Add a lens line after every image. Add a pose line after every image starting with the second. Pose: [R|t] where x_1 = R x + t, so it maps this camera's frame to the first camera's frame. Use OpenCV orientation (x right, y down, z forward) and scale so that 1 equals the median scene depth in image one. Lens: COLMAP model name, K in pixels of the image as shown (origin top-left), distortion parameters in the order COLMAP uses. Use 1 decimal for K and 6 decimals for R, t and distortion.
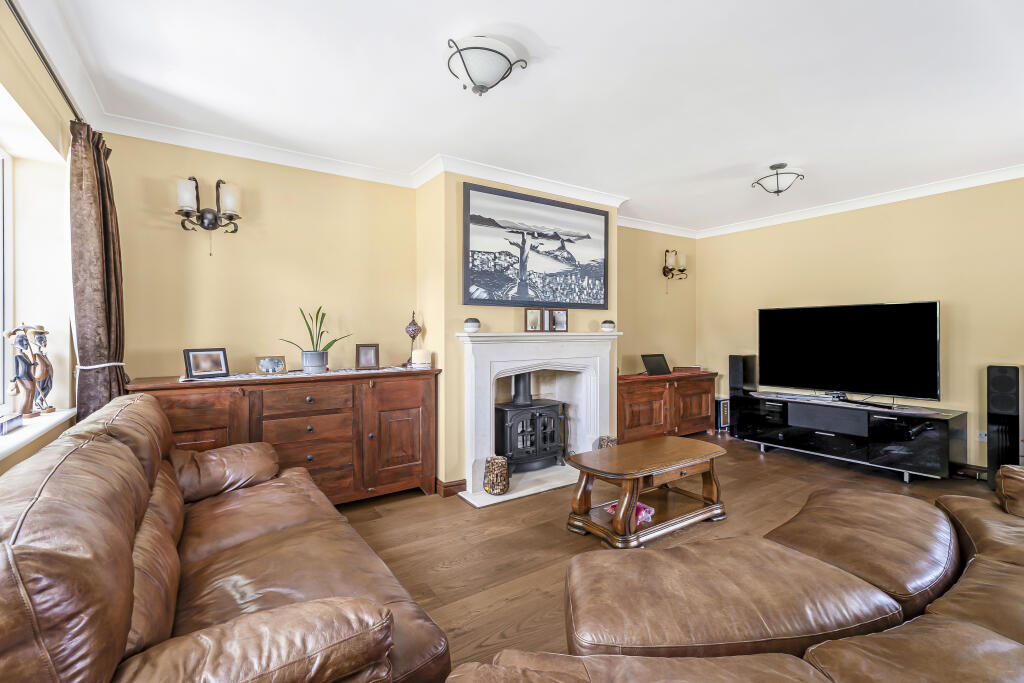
lens RADIAL K [[465.0, 0, 514.5], [0, 465.0, 336.3], [0, 0, 1]] dist [-0.000833, 0.000745]
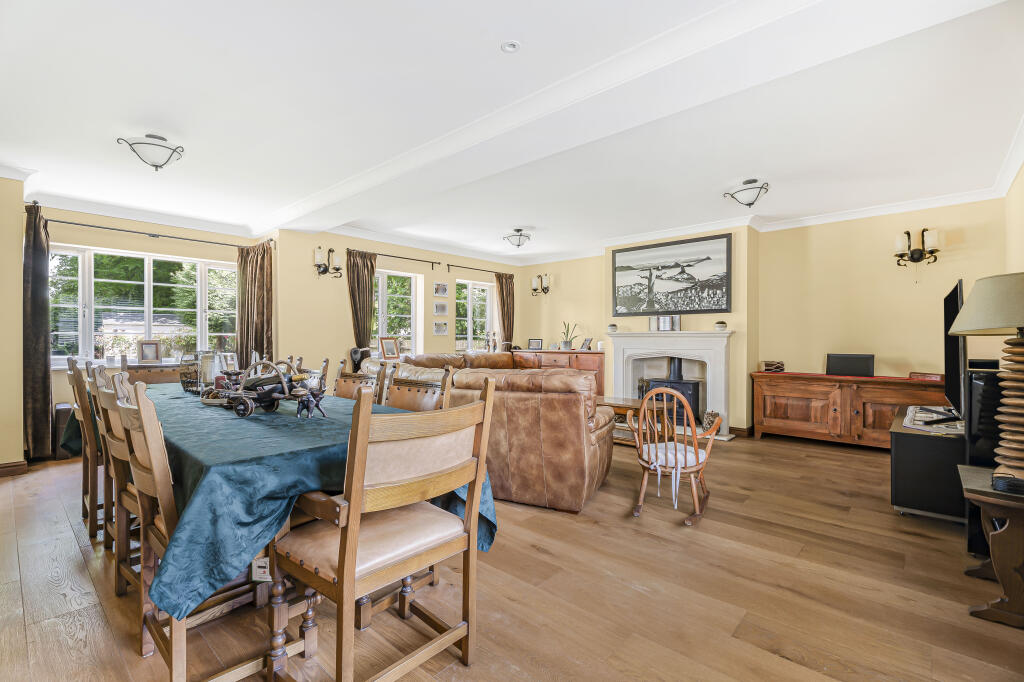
lens RADIAL K [[465.0, 0, 513.2], [0, 465.0, 339.6], [0, 0, 1]] dist [-0.000833, 0.000745]
pose [[0.233593, 0.003178, -0.972329, 1.398441], [-0.010638, 0.999943, 0.000712, 0.022003], [0.972276, 0.010178, 0.233613, 0.167611]]
